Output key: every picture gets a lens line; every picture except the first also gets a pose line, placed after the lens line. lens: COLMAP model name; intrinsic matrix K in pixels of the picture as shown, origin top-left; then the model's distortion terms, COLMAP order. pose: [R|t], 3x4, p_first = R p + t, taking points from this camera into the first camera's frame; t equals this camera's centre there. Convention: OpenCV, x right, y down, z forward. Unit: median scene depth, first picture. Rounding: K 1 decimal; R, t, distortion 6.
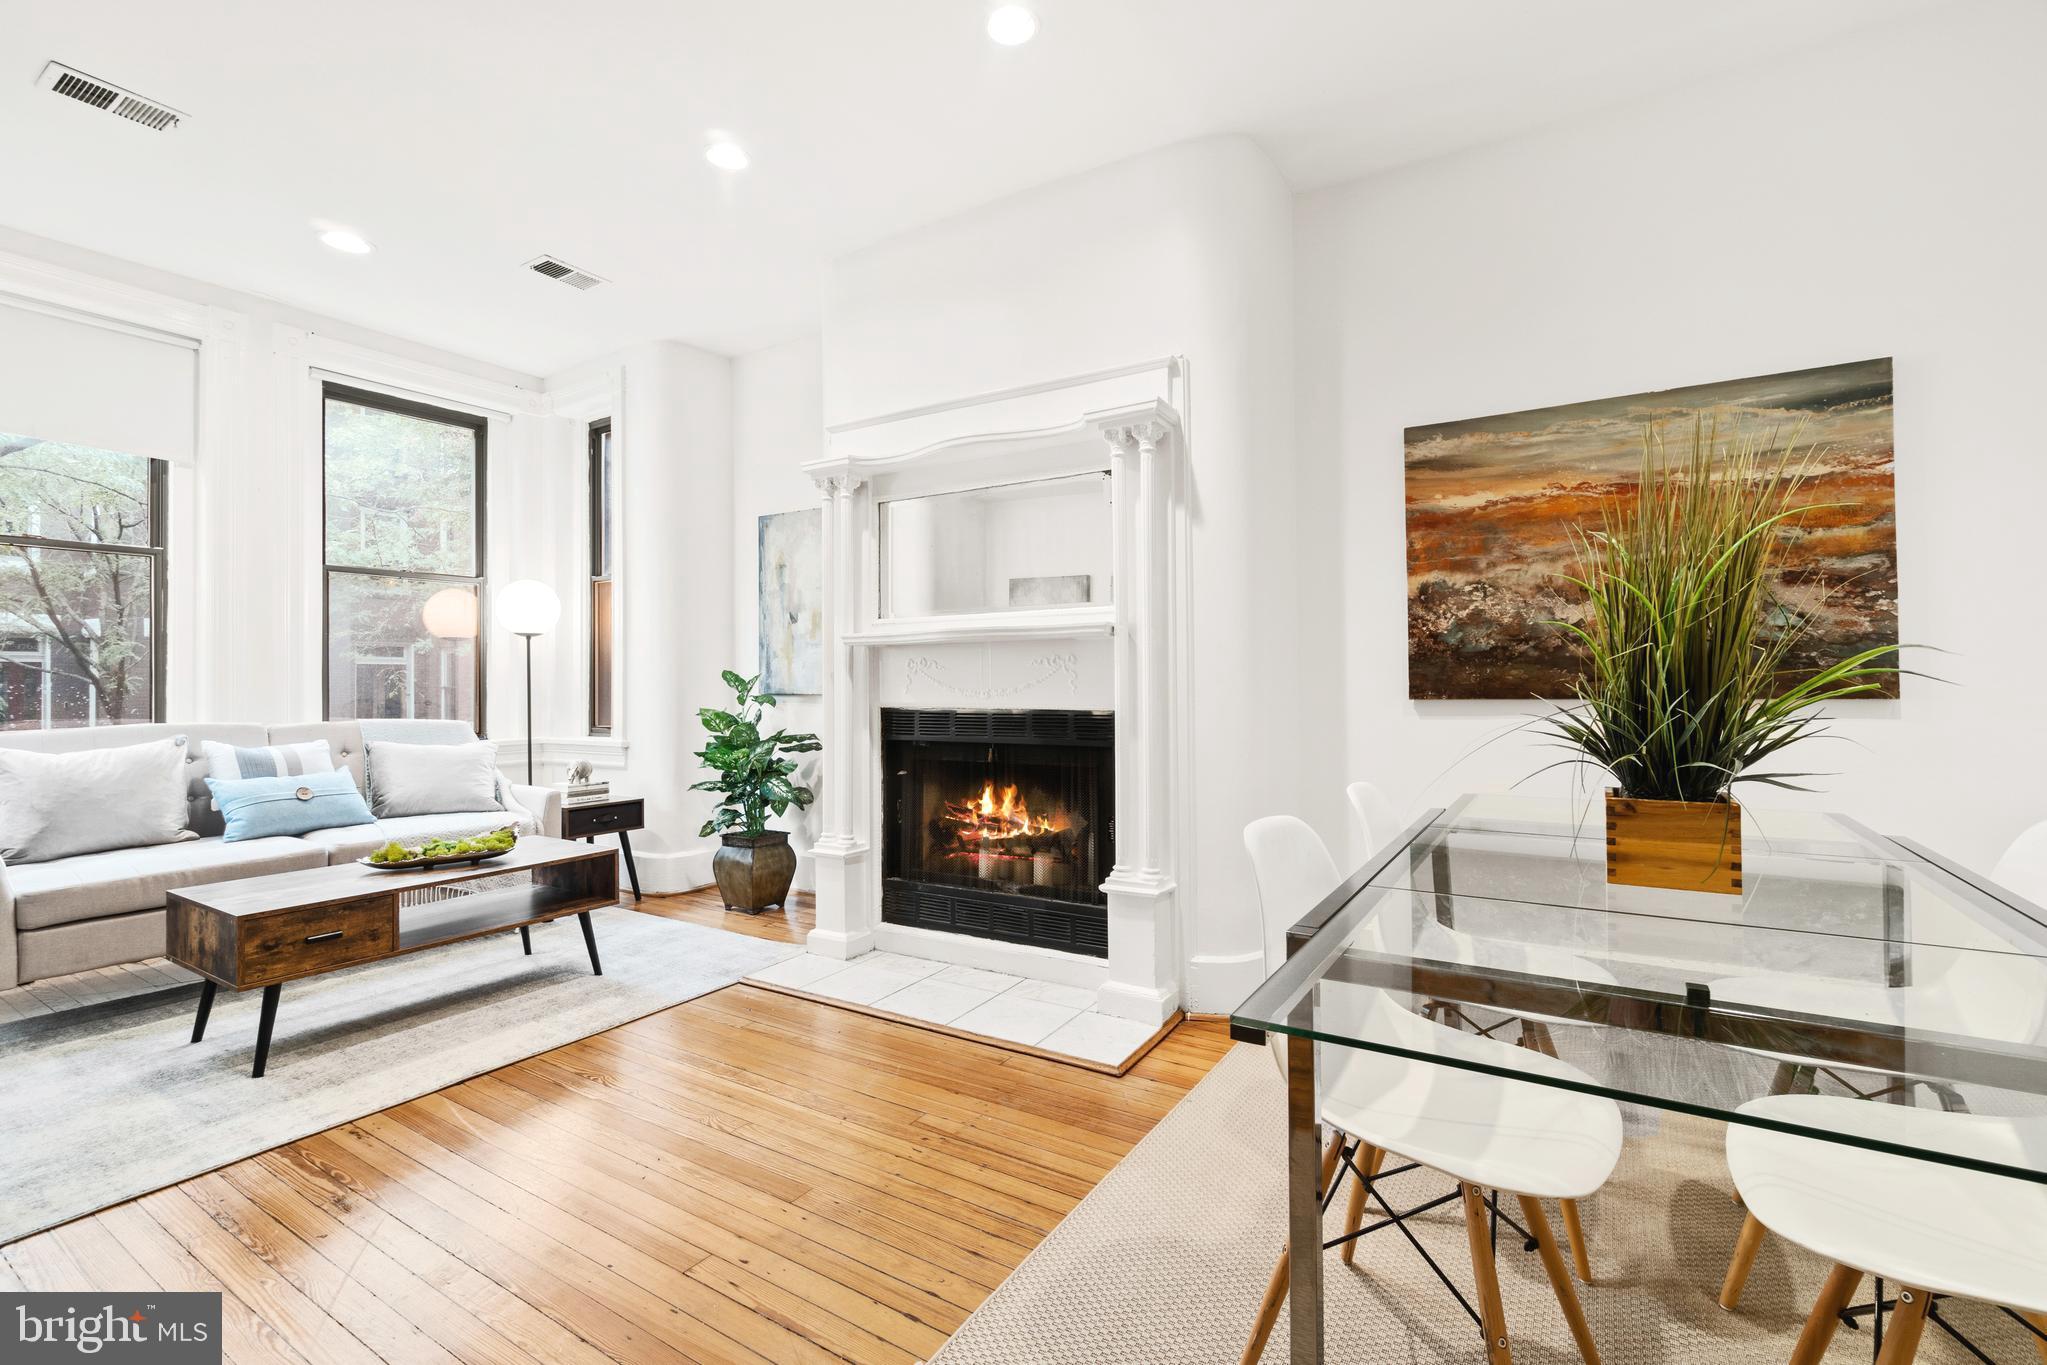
lens RADIAL K [[889.7, 0, 1041.2], [0, 889.7, 673.6], [0, 0, 1]] dist [-0.004957, -0.000480]
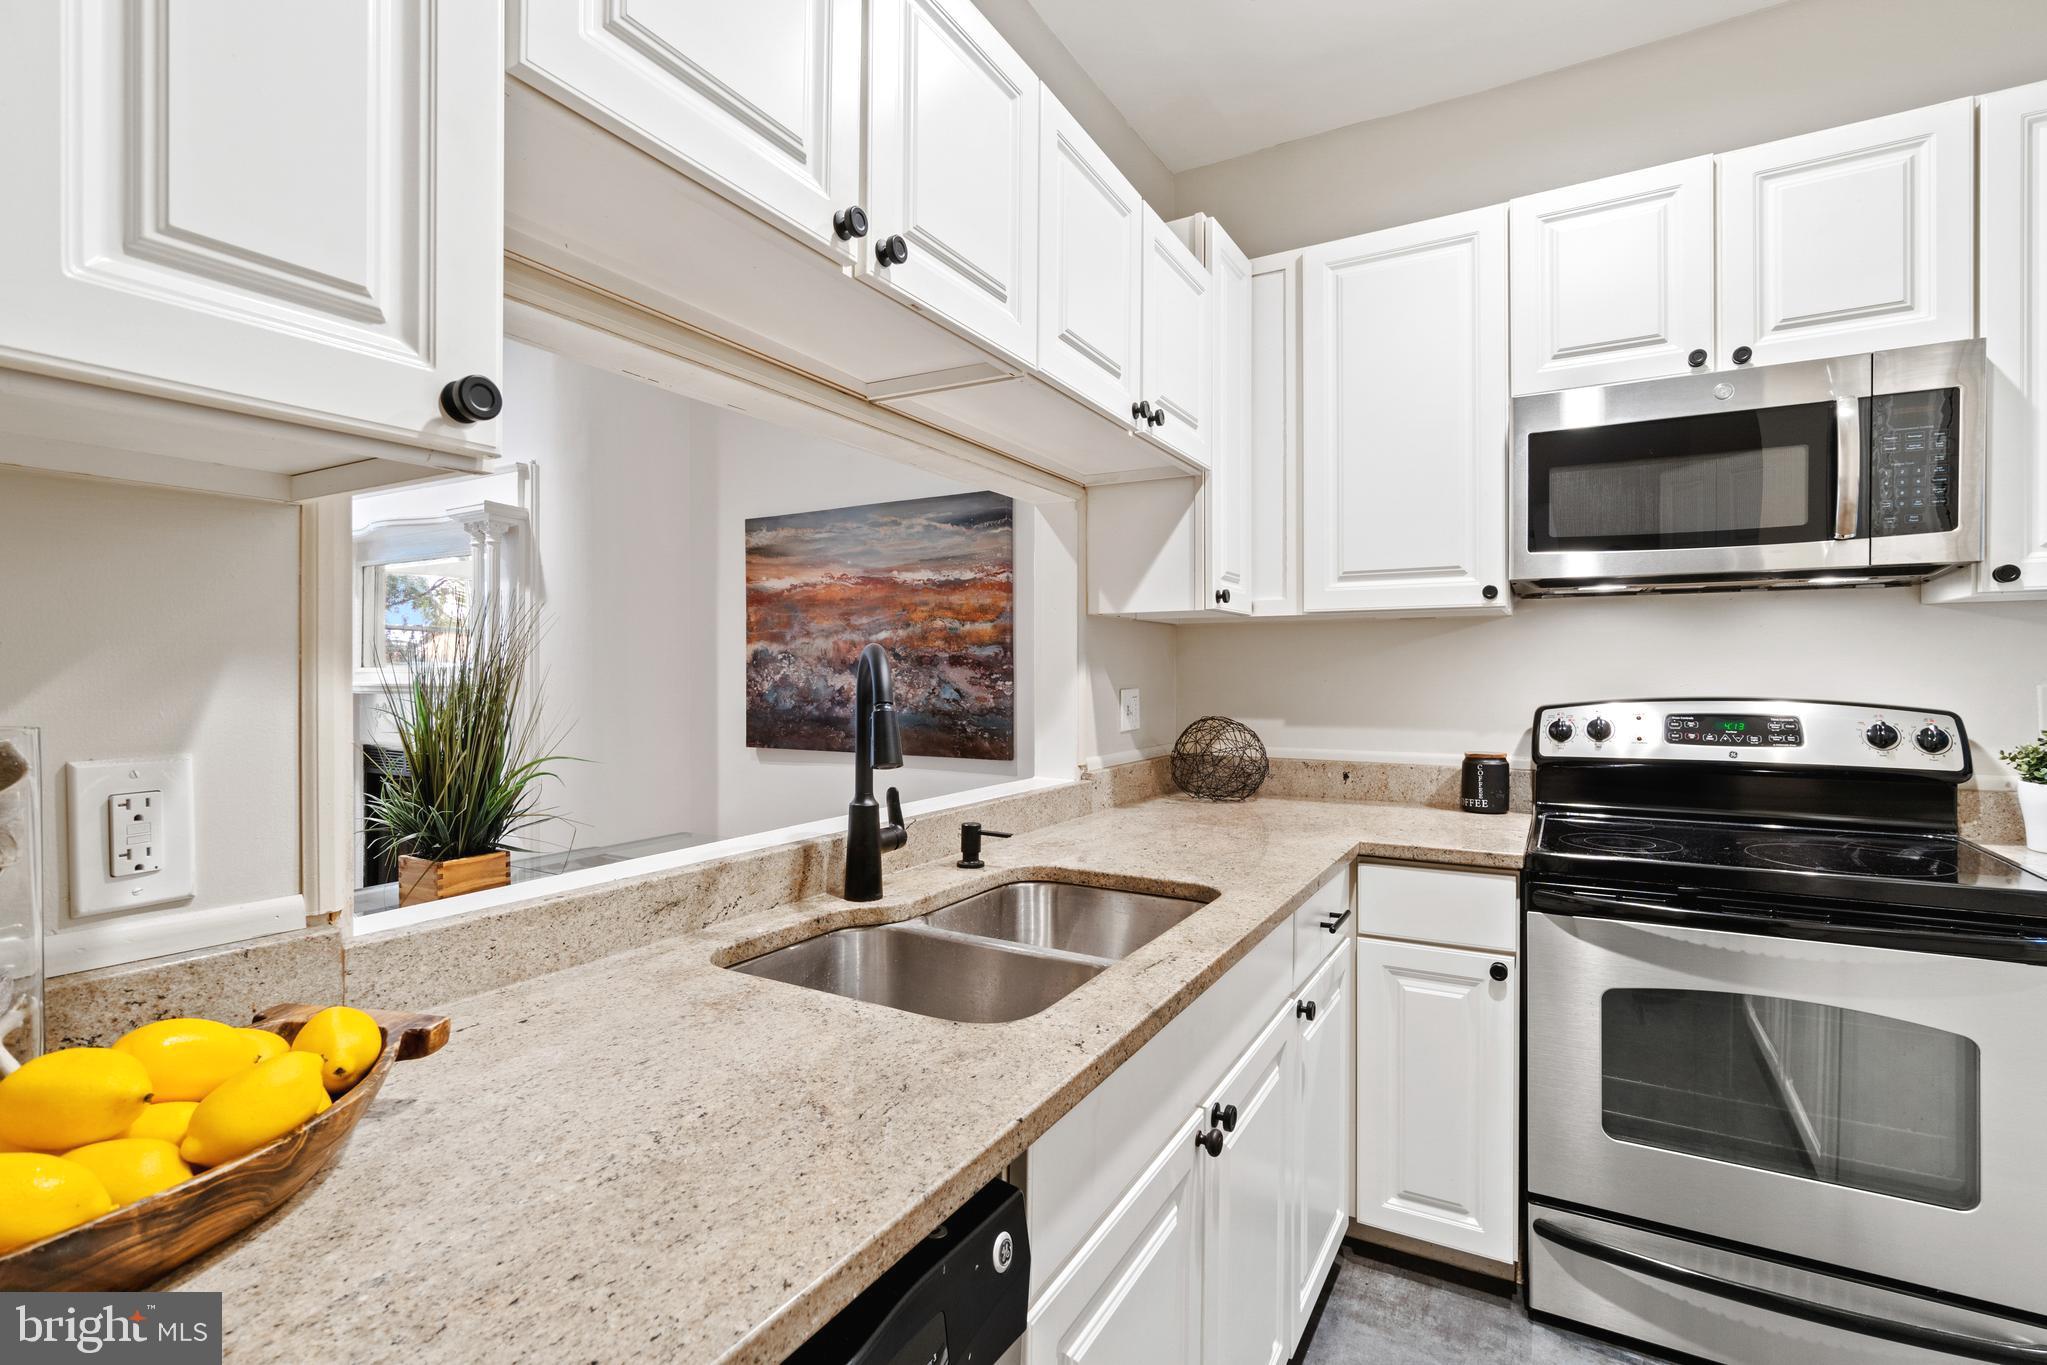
lens RADIAL K [[947.9, 0, 1012.4], [0, 947.9, 680.1], [0, 0, 1]] dist [-0.007958, 0.002304]
pose [[0.999814, 0.009020, 0.017069, 0.792432], [-0.009289, 0.999833, 0.015751, -0.089694], [-0.016924, -0.015906, 0.999730, -0.291616]]
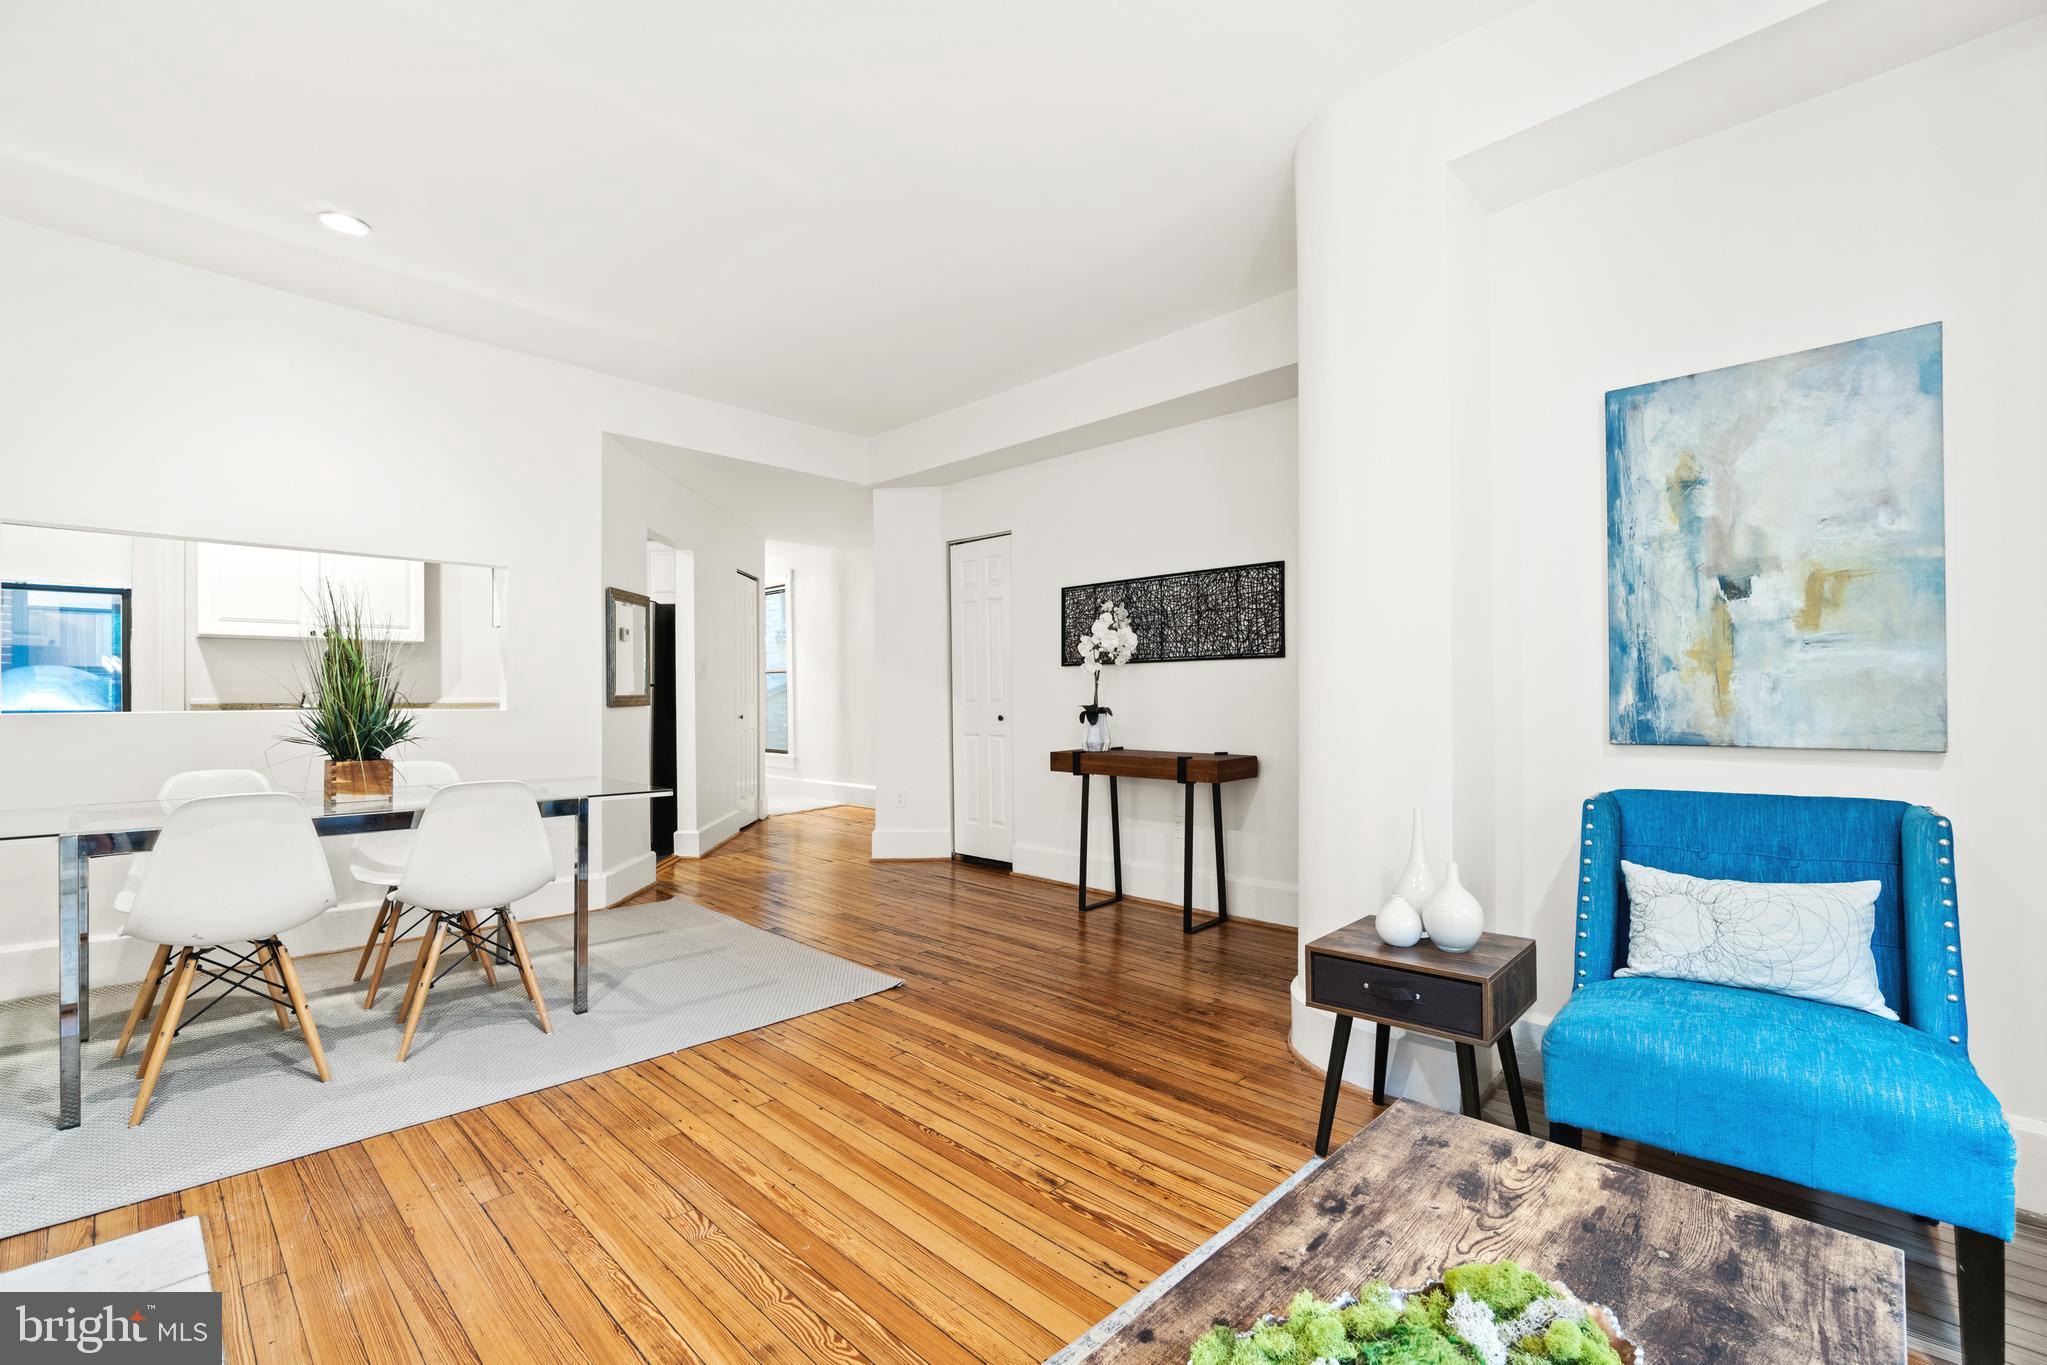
lens RADIAL K [[889.7, 0, 1012.1], [0, 889.7, 690.6], [0, 0, 1]] dist [-0.004957, -0.000480]
pose [[-0.970255, 0.006229, 0.242004, -0.683767], [0.002099, 0.999848, -0.017320, 0.012409], [-0.242075, -0.016297, -0.970121, 1.398867]]
